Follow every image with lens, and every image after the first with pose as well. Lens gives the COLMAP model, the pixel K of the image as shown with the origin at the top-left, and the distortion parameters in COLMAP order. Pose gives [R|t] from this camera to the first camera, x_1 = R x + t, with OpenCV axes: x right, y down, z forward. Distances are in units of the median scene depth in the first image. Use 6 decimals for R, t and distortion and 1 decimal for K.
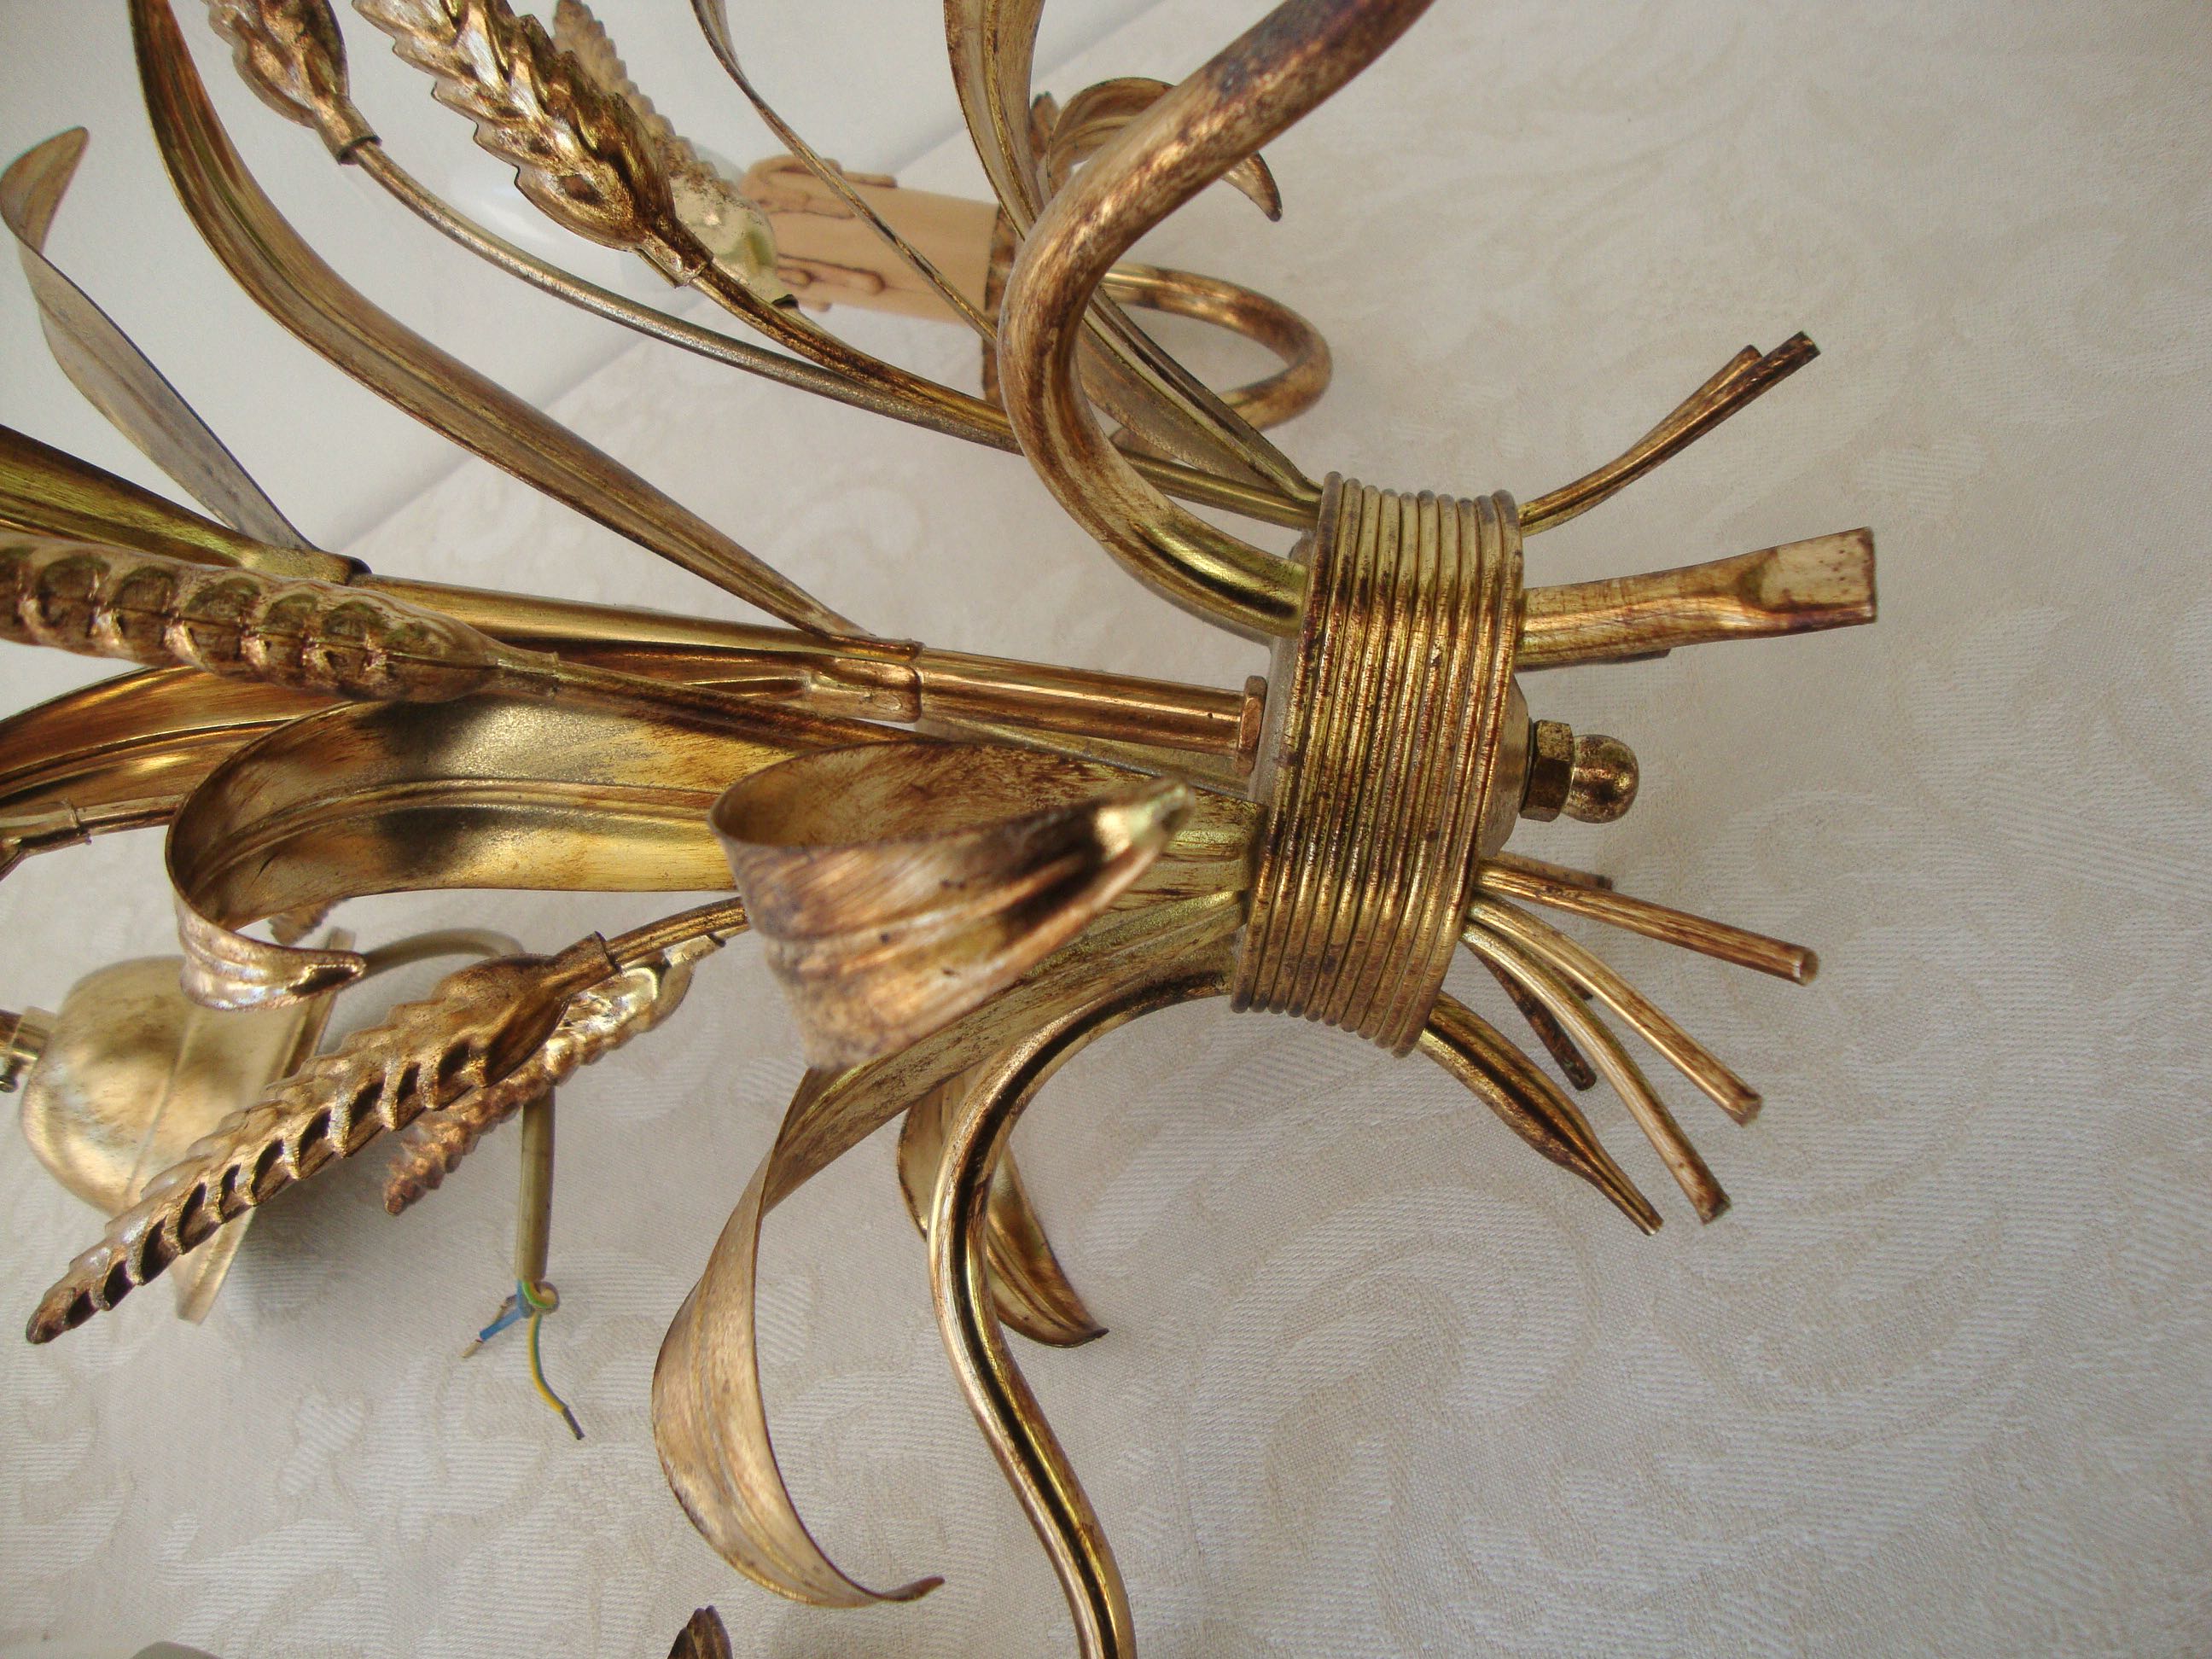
lens RADIAL K [[1942.9, 0, 1131.8], [0, 1942.9, 835.1], [0, 0, 1]] dist [-0.213270, 0.209957]
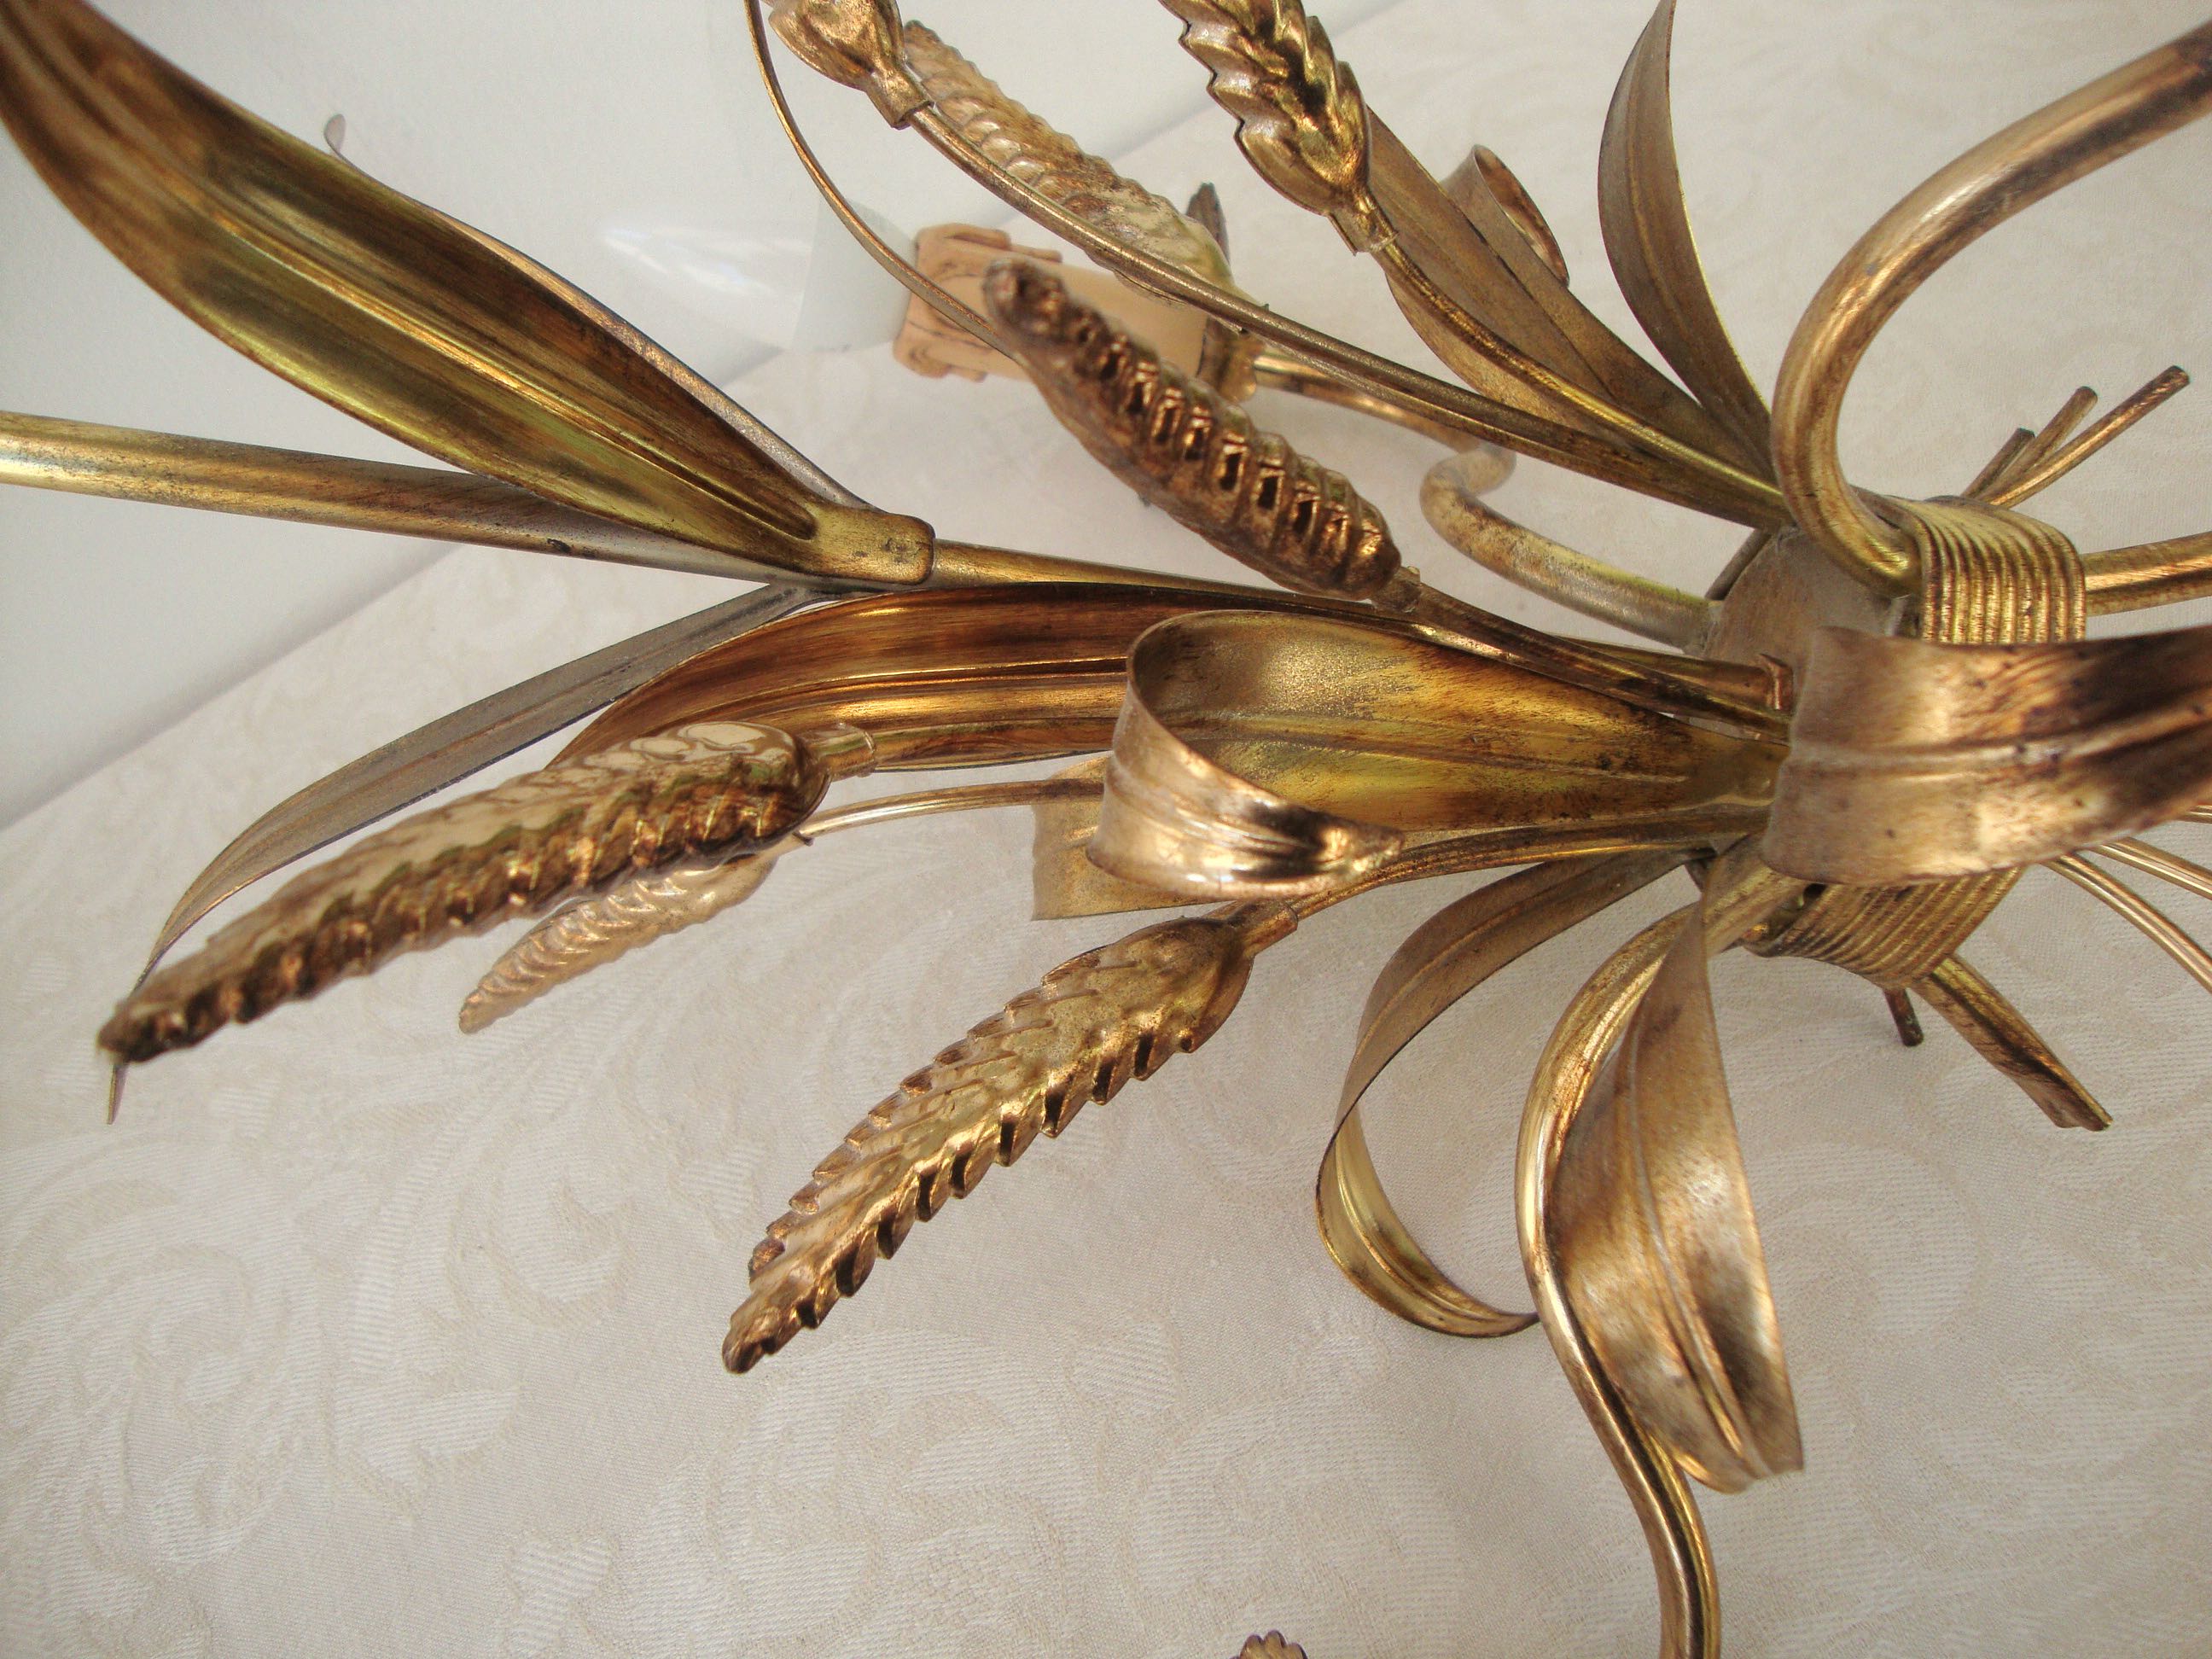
lens RADIAL K [[1942.9, 0, 1131.8], [0, 1942.9, 835.1], [0, 0, 1]] dist [-0.213270, 0.209957]
pose [[0.958260, -0.023256, 0.284951, -0.574818], [0.055789, 0.992737, -0.106592, 0.113399], [-0.280402, 0.118040, 0.952597, 0.066419]]
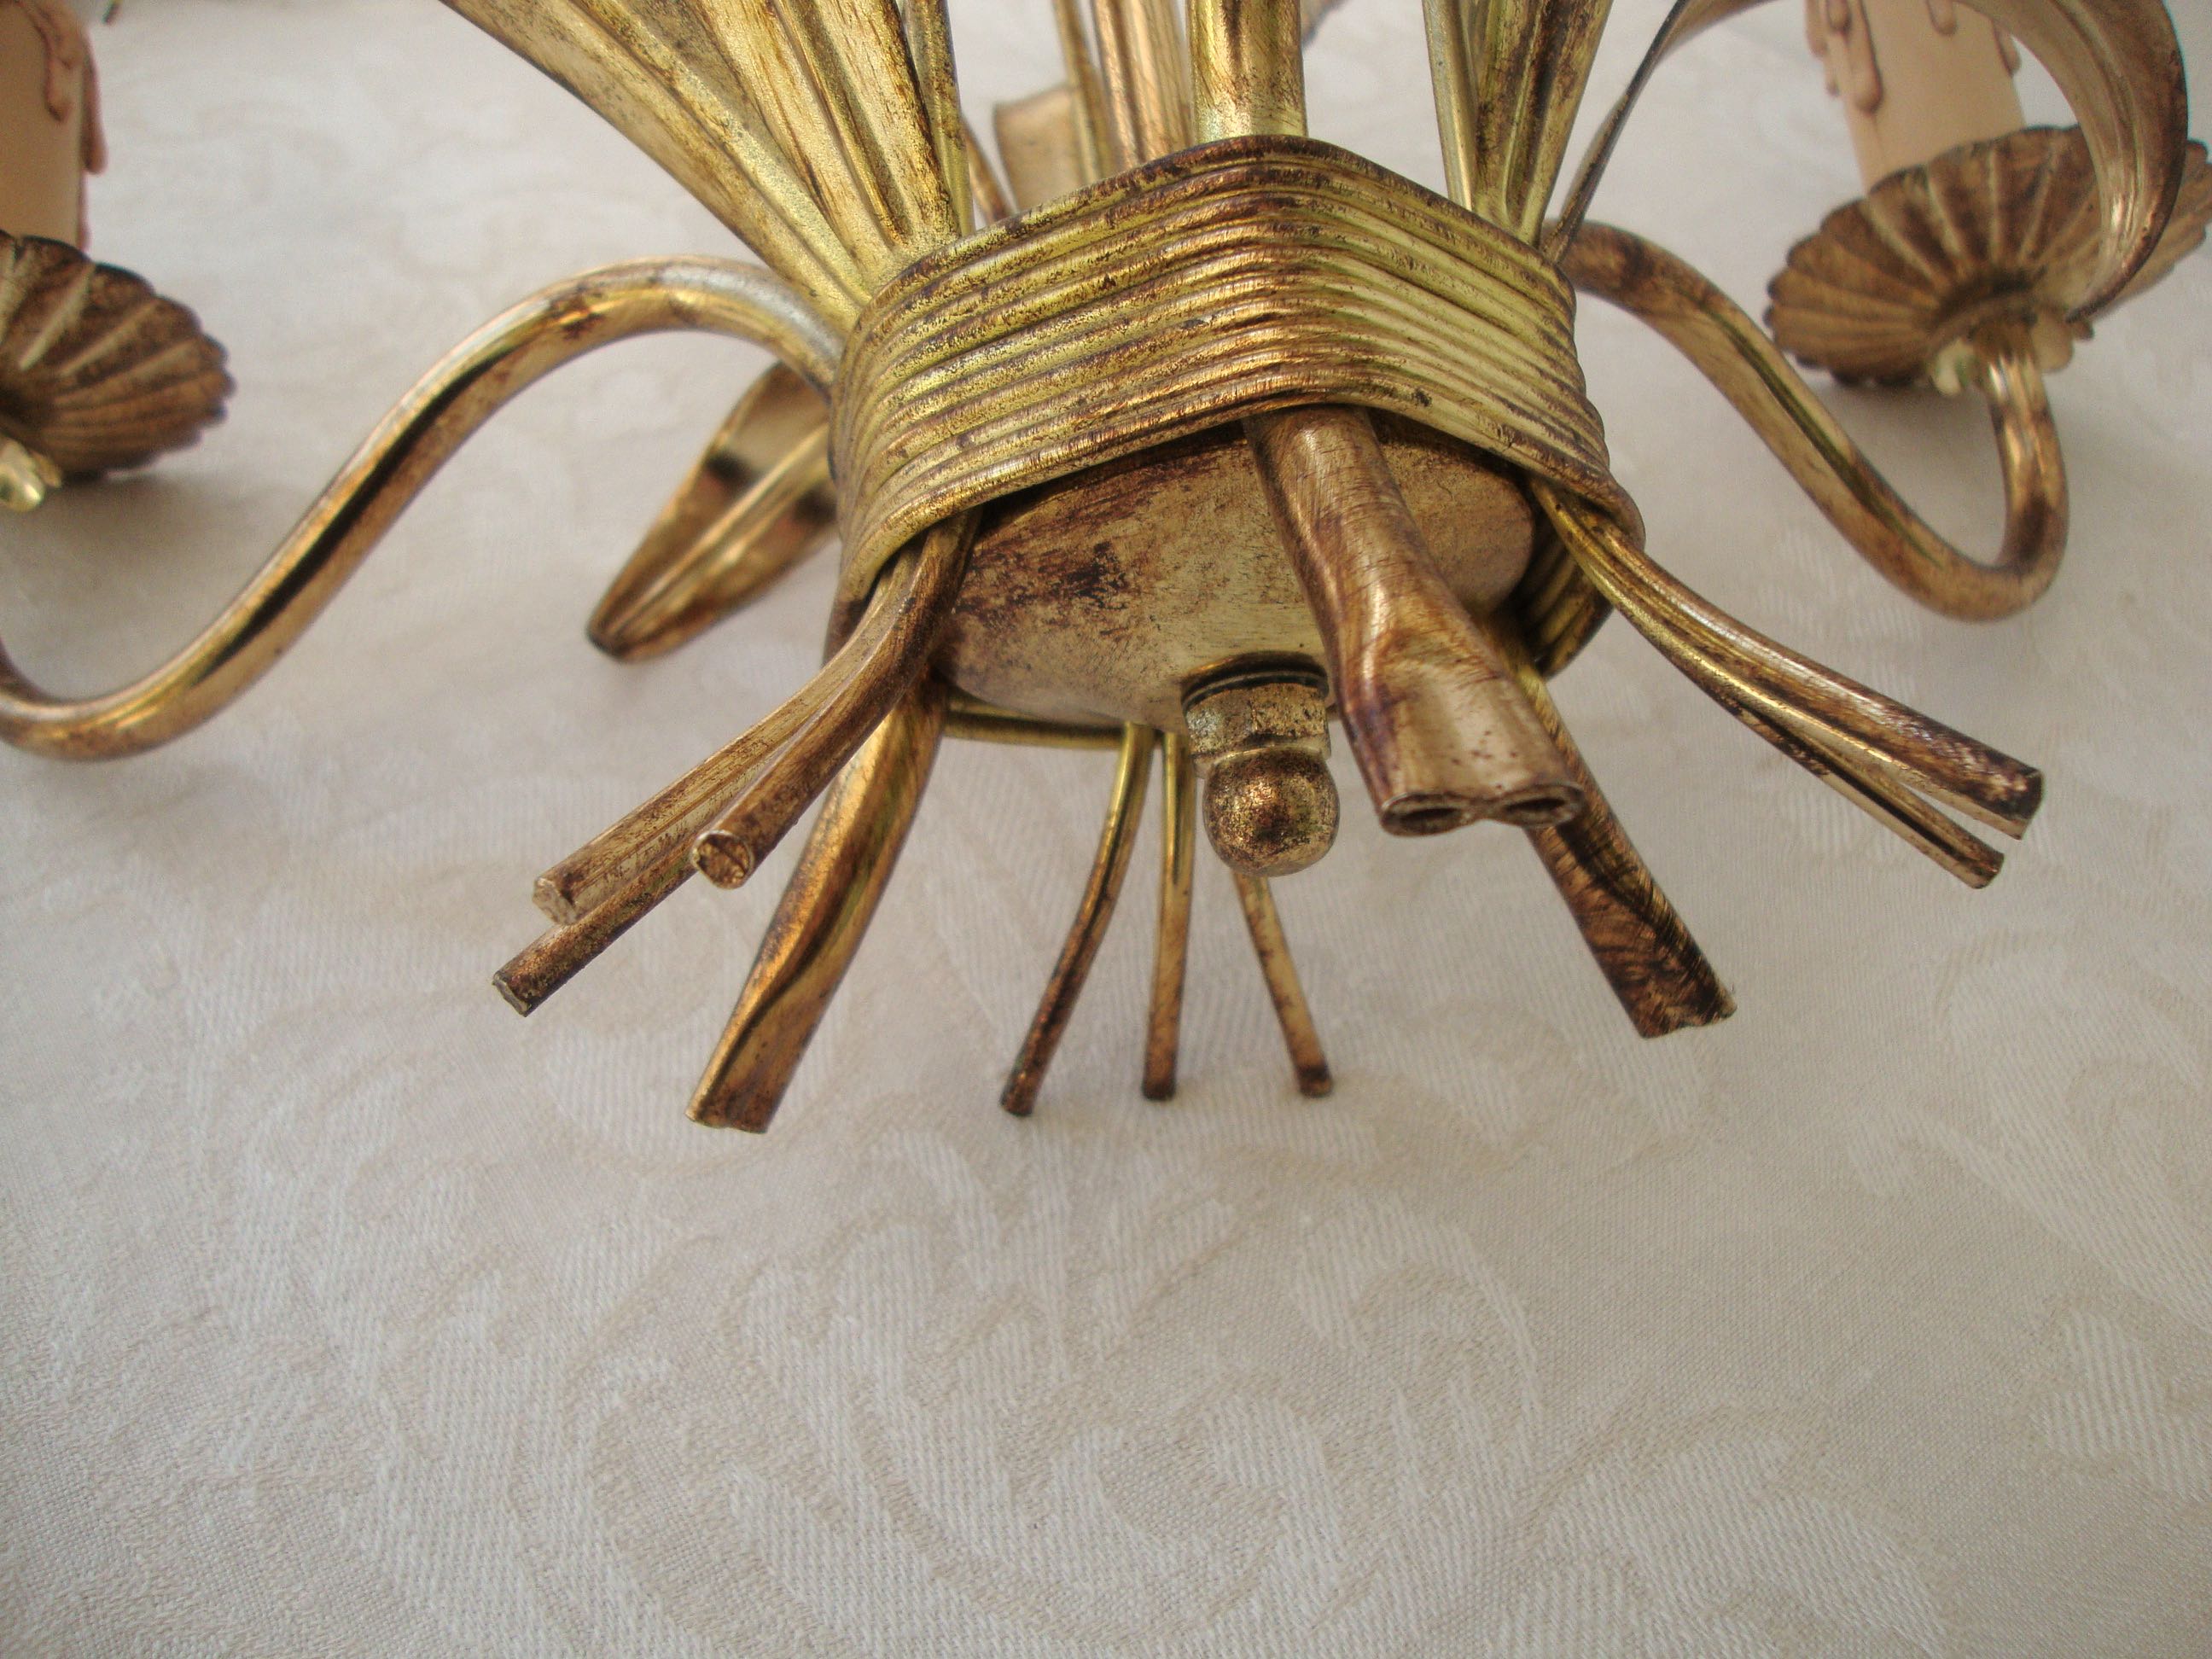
lens RADIAL K [[1942.9, 0, 1131.8], [0, 1942.9, 835.1], [0, 0, 1]] dist [-0.213270, 0.209957]
pose [[0.282117, 0.918685, -0.276455, 0.396561], [-0.903558, 0.351292, 0.245311, -0.138026], [0.322480, 0.180586, 0.929191, 0.361132]]
